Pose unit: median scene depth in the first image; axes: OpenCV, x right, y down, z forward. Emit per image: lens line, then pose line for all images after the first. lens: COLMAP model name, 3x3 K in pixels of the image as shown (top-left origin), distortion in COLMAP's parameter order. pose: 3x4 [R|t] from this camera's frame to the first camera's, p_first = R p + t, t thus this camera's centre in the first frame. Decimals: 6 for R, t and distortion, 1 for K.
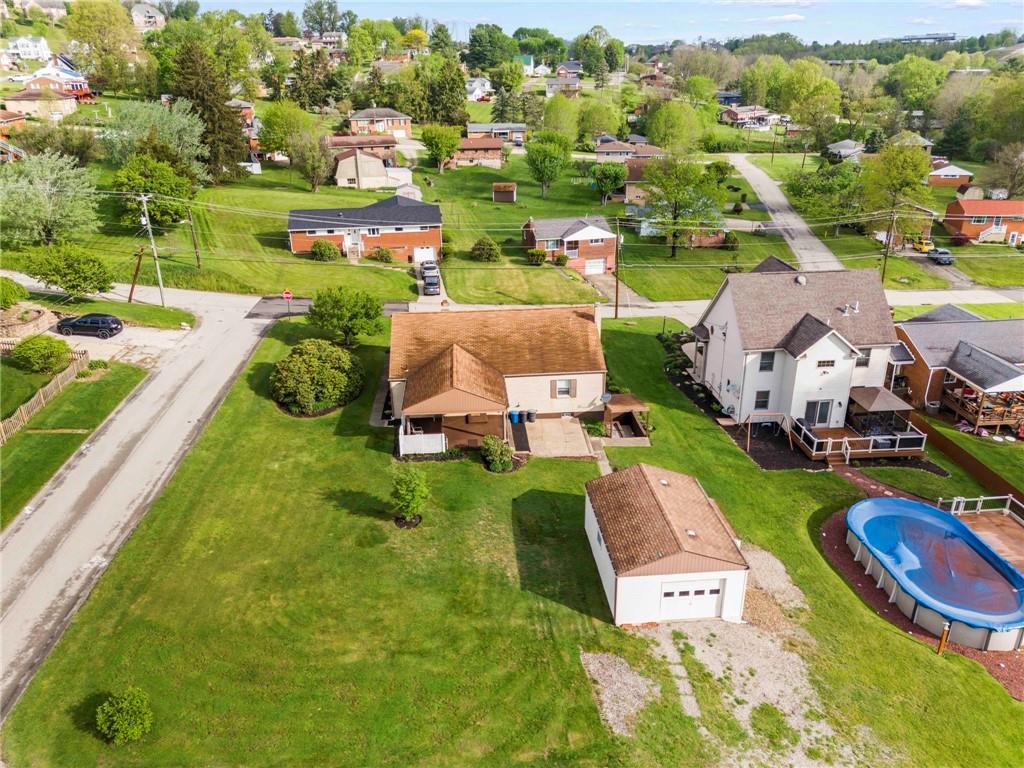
lens RADIAL K [[736.9, 0, 512.0], [0, 736.9, 384.0], [0, 0, 1]] dist [0.035575, -0.003183]
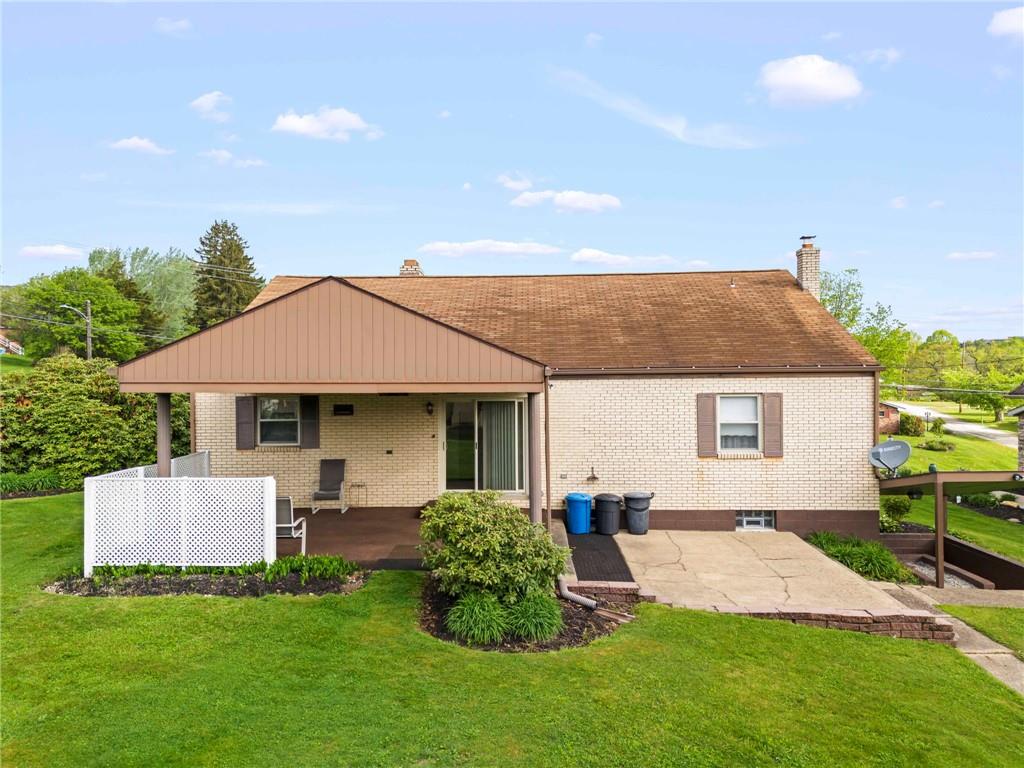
lens RADIAL K [[736.9, 0, 512.0], [0, 736.9, 384.0], [0, 0, 1]] dist [0.035575, -0.003183]
pose [[0.994333, 0.001817, -0.106299, 0.007929], [-0.044971, 0.913188, -0.405050, 0.120355], [0.096335, 0.407535, 0.908094, 0.705760]]
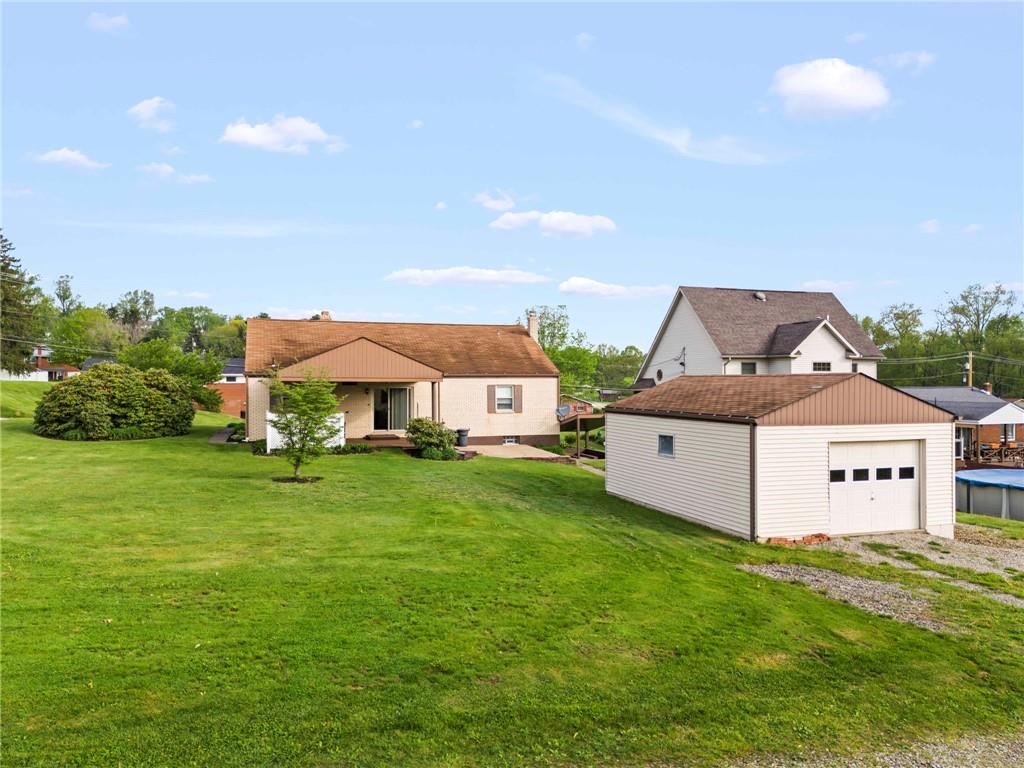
lens RADIAL K [[736.9, 0, 512.0], [0, 736.9, 384.0], [0, 0, 1]] dist [0.035575, -0.003183]
pose [[0.968763, 0.013246, 0.247635, -0.099085], [0.091166, 0.909625, -0.405304, 0.280811], [-0.230624, 0.415219, 0.880003, 0.372893]]
